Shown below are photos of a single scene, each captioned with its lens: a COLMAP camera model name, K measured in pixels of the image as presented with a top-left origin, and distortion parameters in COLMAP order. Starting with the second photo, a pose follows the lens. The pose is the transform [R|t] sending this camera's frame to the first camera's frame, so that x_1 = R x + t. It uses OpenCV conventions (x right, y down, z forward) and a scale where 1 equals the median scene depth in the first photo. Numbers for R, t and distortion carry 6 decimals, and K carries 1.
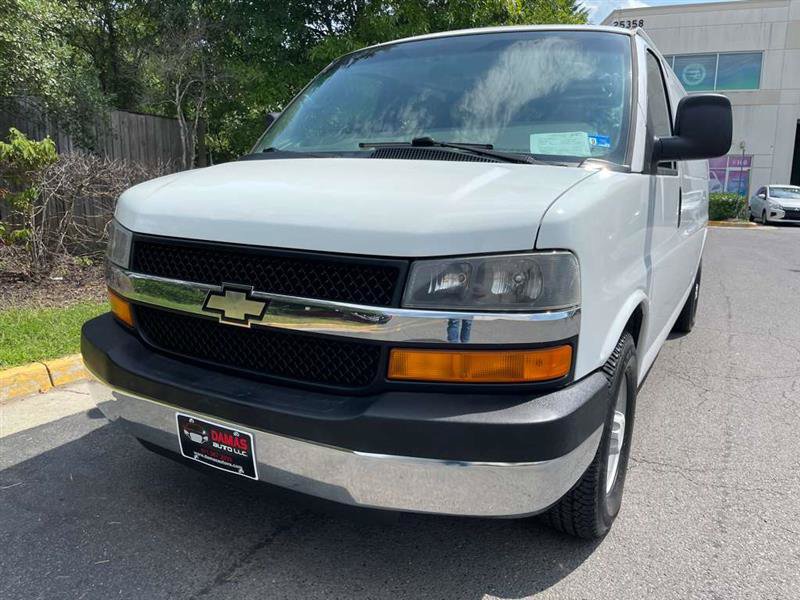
lens RADIAL K [[611.4, 0, 402.6], [0, 611.4, 301.1], [0, 0, 1]] dist [0.059653, -0.087933]
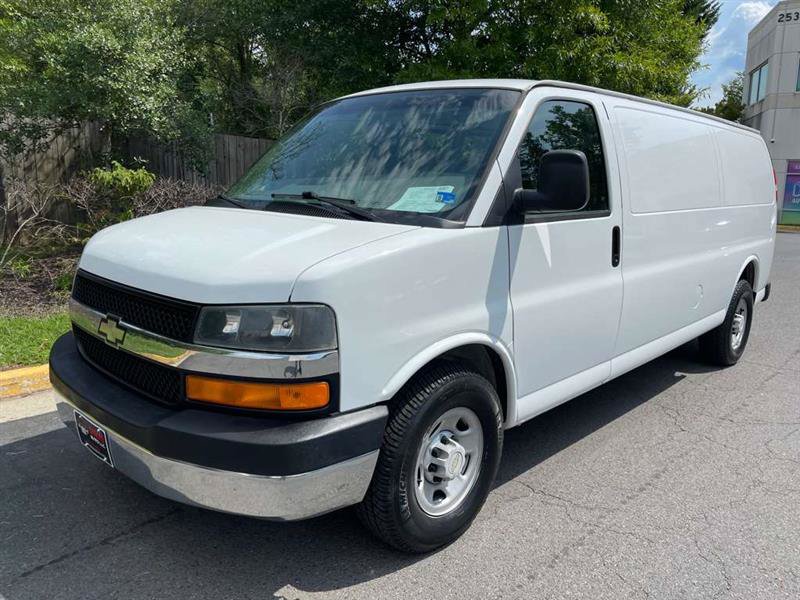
lens RADIAL K [[611.4, 0, 402.7], [0, 611.4, 299.1], [0, 0, 1]] dist [0.059653, -0.087933]
pose [[0.968310, 0.043060, -0.246012, 0.574122], [-0.044979, 0.998986, -0.002186, -0.076710], [0.245668, 0.013182, 0.969264, -0.100374]]
